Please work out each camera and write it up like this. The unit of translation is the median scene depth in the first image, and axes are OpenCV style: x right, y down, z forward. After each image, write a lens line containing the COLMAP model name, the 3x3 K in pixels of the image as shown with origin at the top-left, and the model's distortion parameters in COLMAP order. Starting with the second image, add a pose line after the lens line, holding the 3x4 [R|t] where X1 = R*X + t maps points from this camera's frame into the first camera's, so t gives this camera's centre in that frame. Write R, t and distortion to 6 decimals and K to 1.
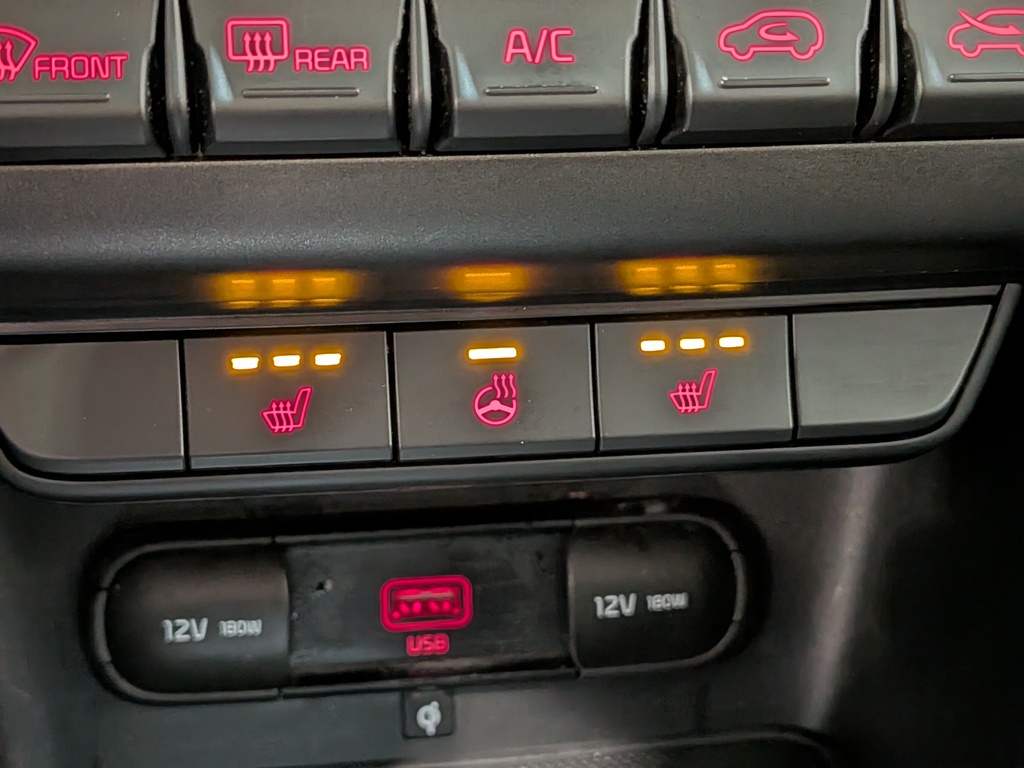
lens RADIAL K [[1302.2, 0, 512.0], [0, 1302.2, 384.0], [0, 0, 1]] dist [0.030282, 0.005638]
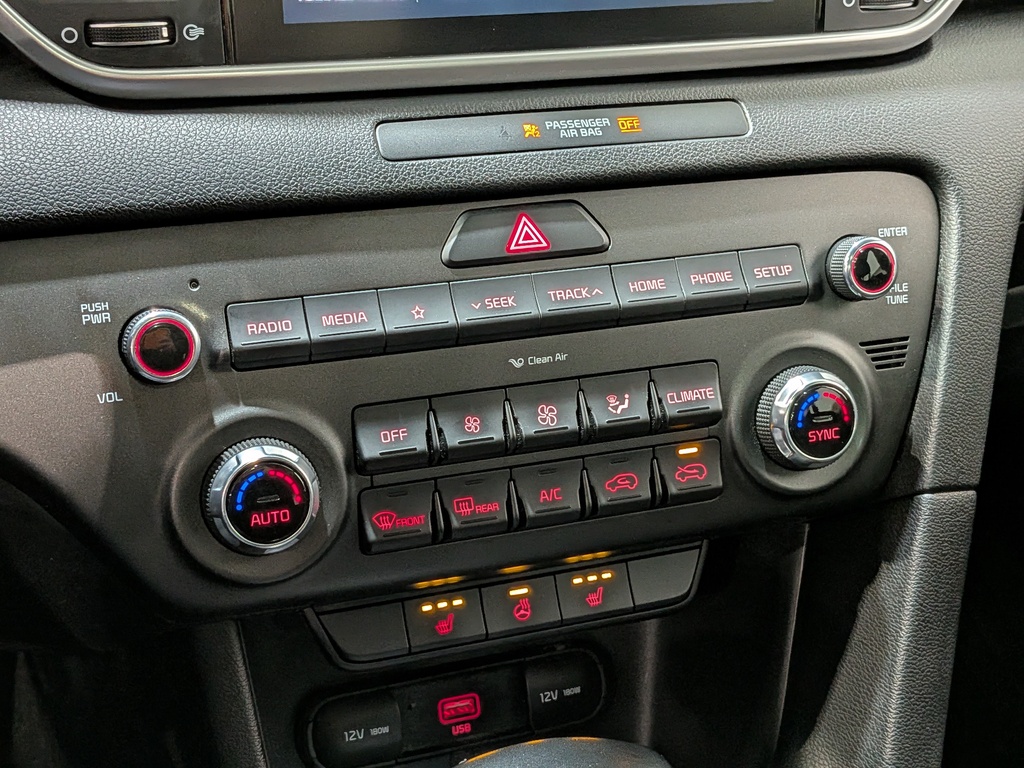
lens RADIAL K [[1302.2, 0, 512.0], [0, 1302.2, 384.0], [0, 0, 1]] dist [0.030282, 0.005638]
pose [[0.972485, -0.085765, 0.216602, -0.401894], [0.110849, 0.988122, -0.106428, -0.114180], [-0.204901, 0.127509, 0.970442, -1.125839]]
